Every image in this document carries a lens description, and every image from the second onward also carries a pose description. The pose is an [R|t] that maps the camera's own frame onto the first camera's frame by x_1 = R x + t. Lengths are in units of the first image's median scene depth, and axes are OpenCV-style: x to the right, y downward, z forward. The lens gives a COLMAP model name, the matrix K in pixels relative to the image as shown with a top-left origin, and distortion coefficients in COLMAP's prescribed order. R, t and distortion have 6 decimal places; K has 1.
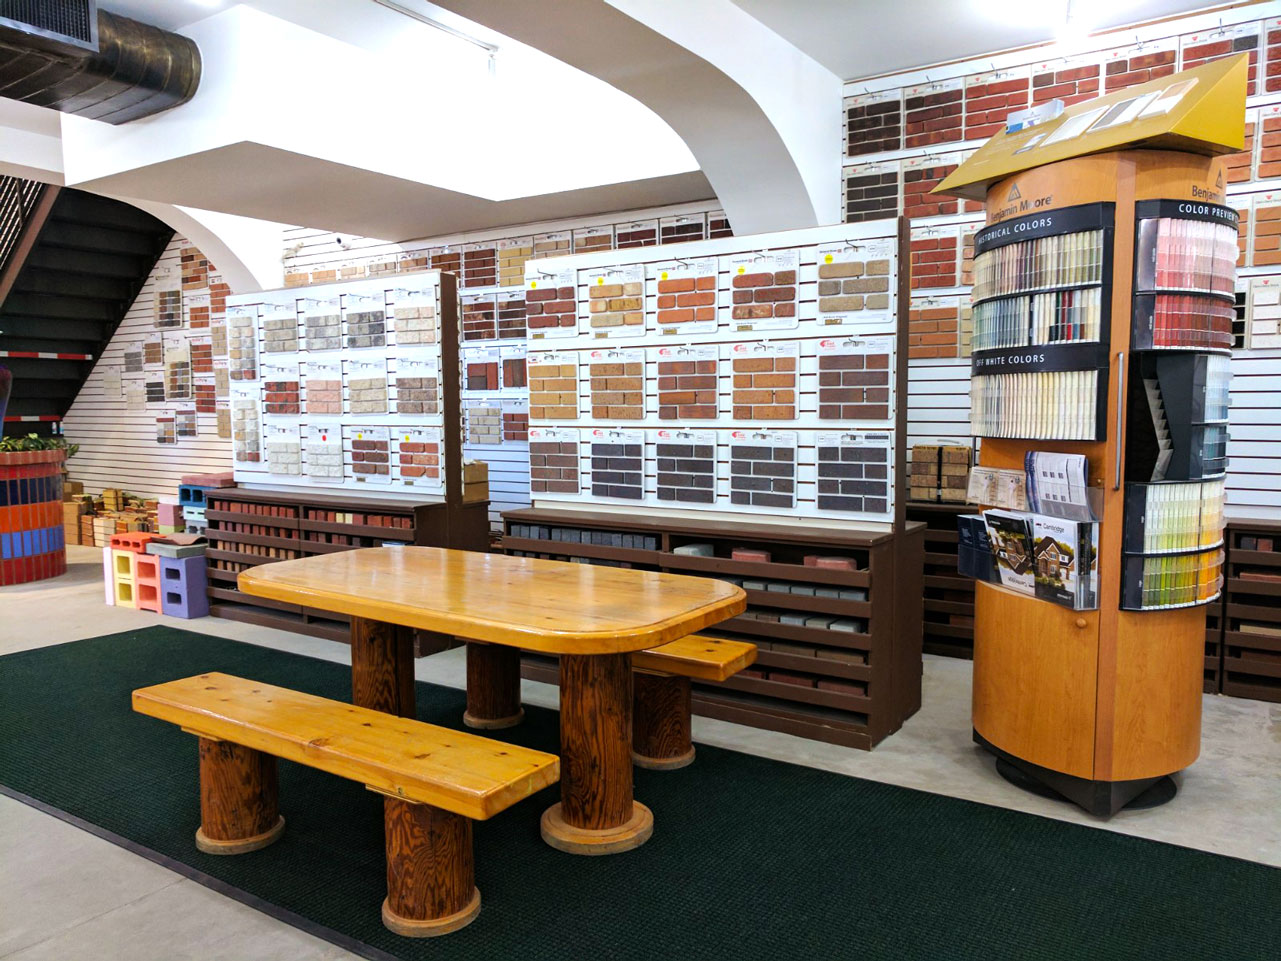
lens RADIAL K [[952.1, 0, 640.5], [0, 952.1, 480.5], [0, 0, 1]] dist [-0.006195, 0.000544]
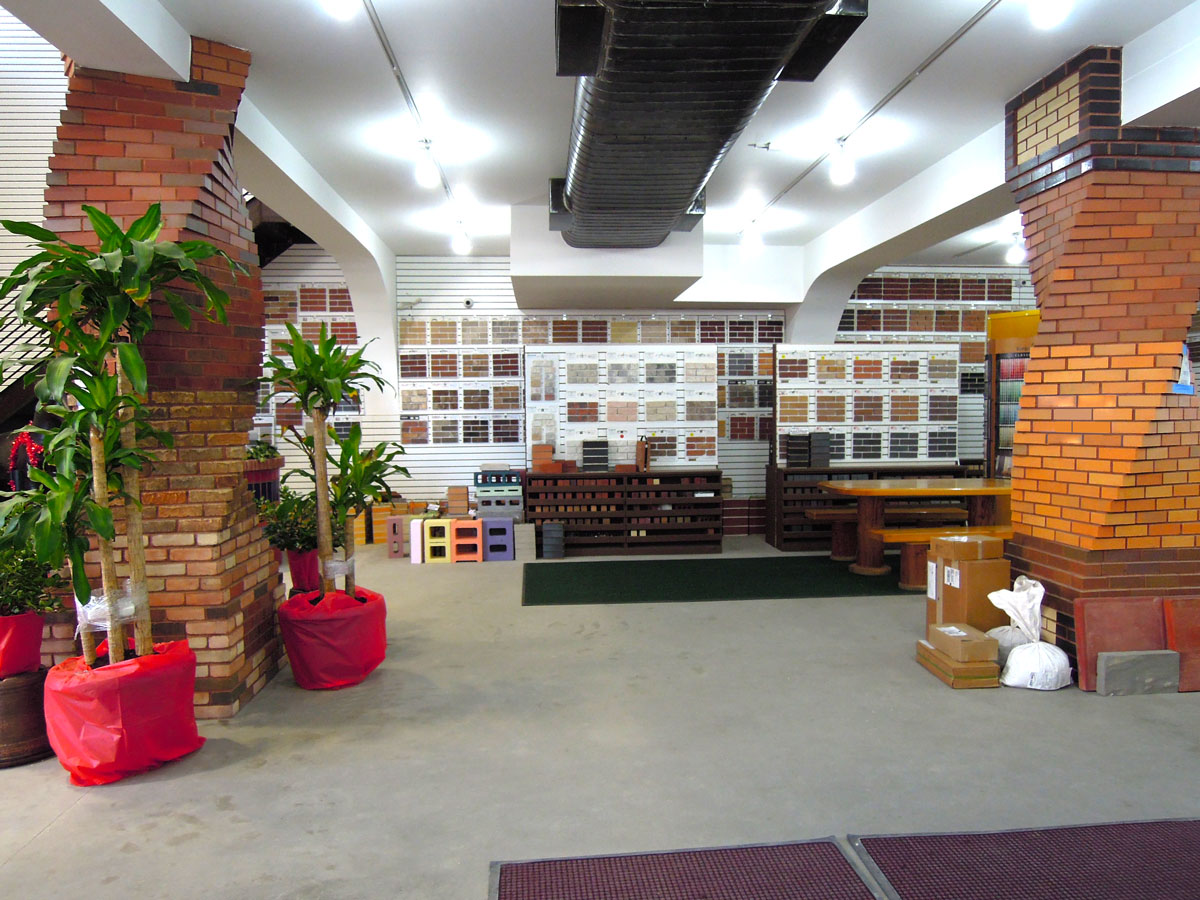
lens RADIAL K [[891.9, 0, 600.0], [0, 891.9, 450.0], [0, 0, 1]] dist [-0.006195, 0.000544]
pose [[0.783284, -0.022657, 0.621251, -1.703721], [0.054097, 0.998029, -0.031808, 0.034215], [-0.619306, 0.058522, 0.782966, -0.247127]]
